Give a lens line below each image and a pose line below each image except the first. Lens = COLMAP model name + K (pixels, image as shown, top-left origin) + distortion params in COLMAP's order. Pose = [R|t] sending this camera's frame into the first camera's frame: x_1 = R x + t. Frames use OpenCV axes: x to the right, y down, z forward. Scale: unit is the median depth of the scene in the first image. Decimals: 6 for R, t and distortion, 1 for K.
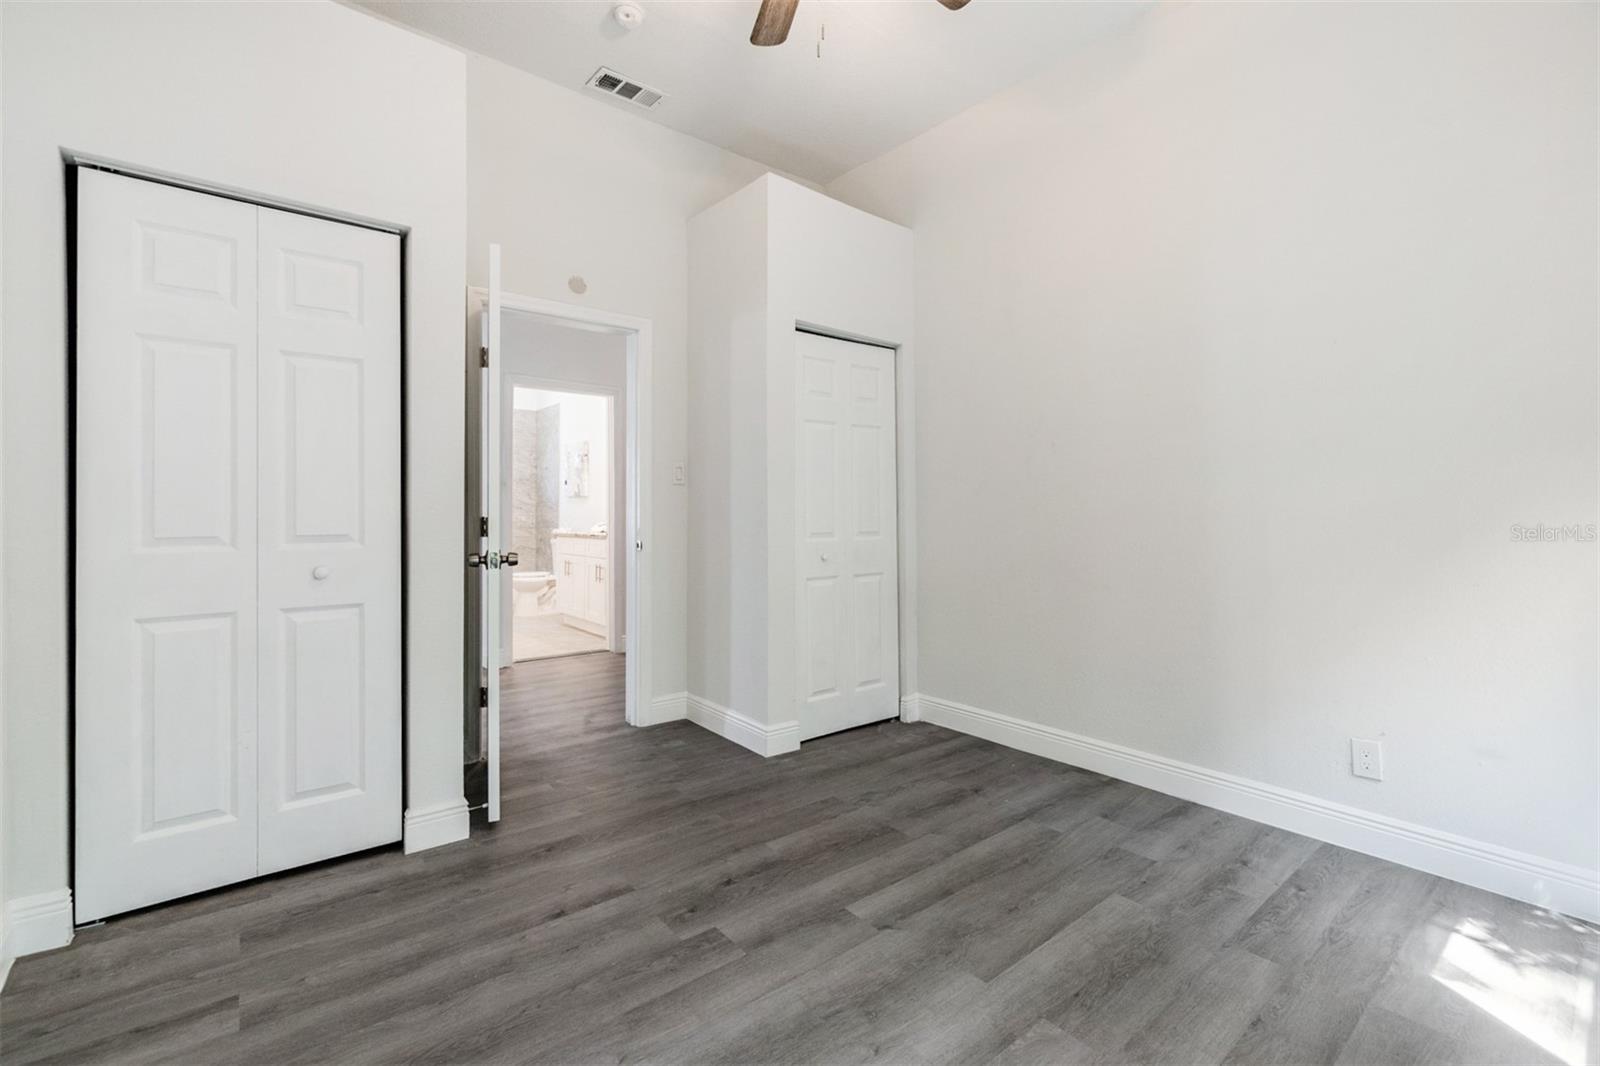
lens RADIAL K [[688.9, 0, 795.6], [0, 688.9, 526.2], [0, 0, 1]] dist [0.002817, 0.000551]
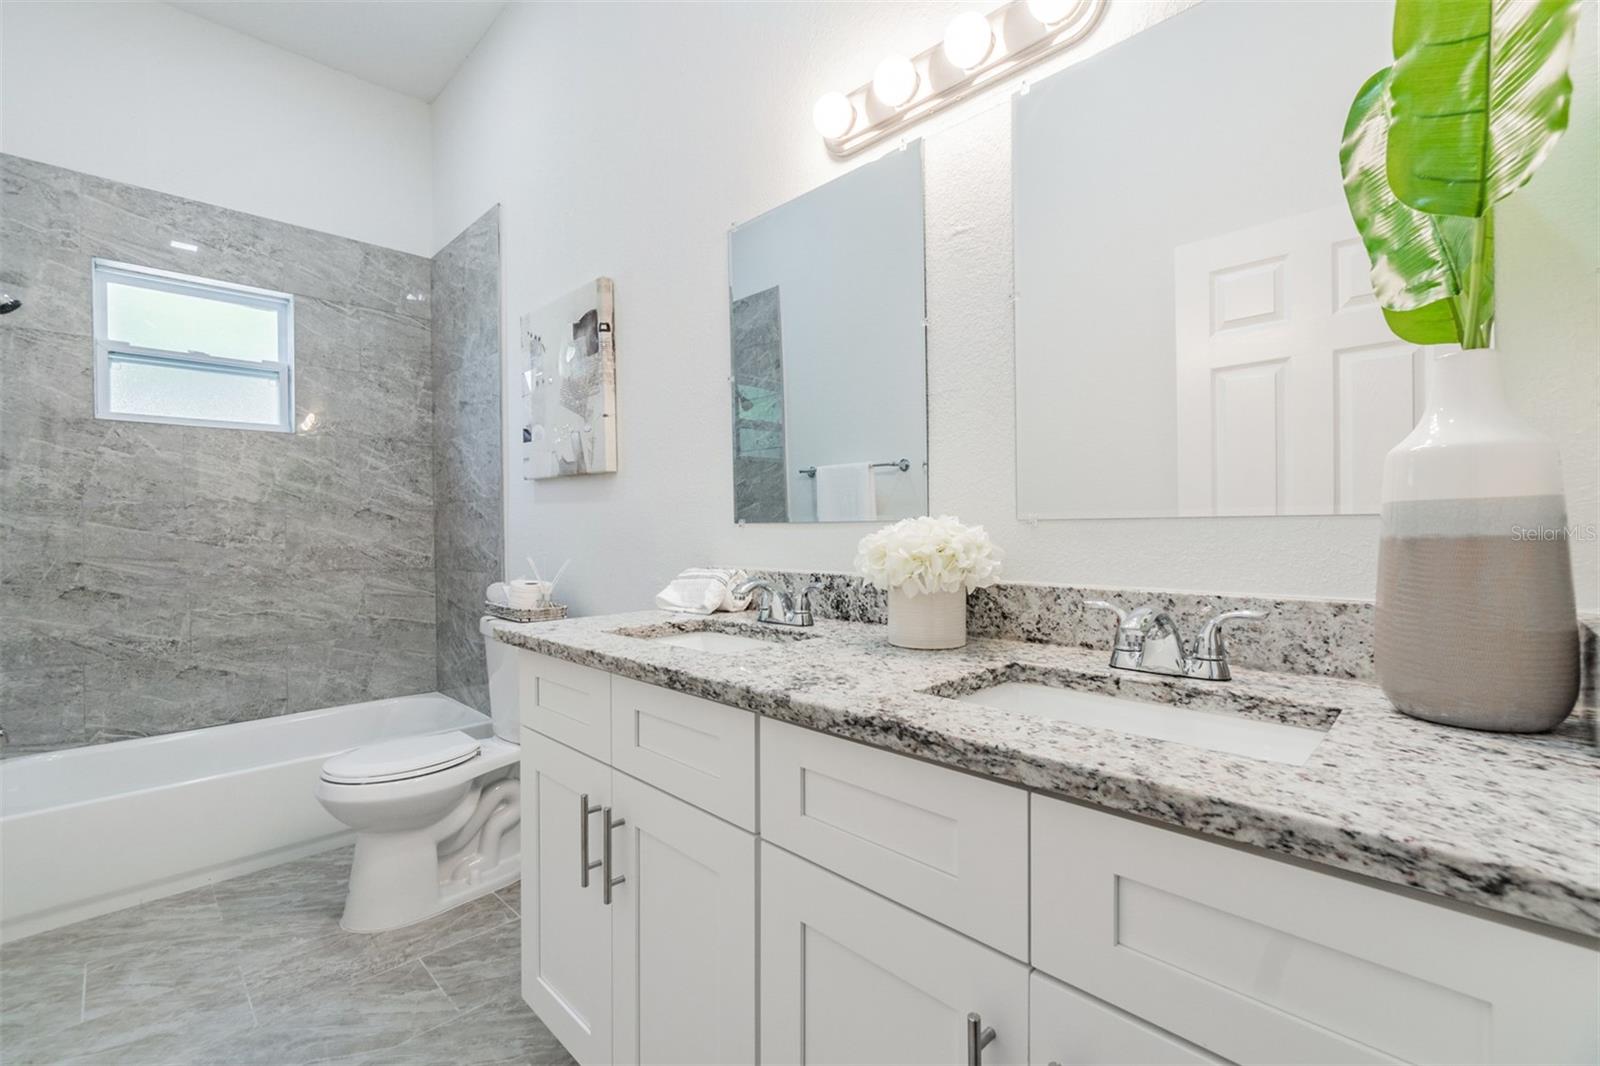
lens RADIAL K [[688.9, 0, 796.0], [0, 688.9, 524.8], [0, 0, 1]] dist [0.002817, 0.000551]
pose [[0.994298, -0.017160, 0.105251, -0.239439], [0.018041, 0.999810, -0.007424, -0.016646], [-0.105104, 0.009280, 0.994418, 0.657877]]
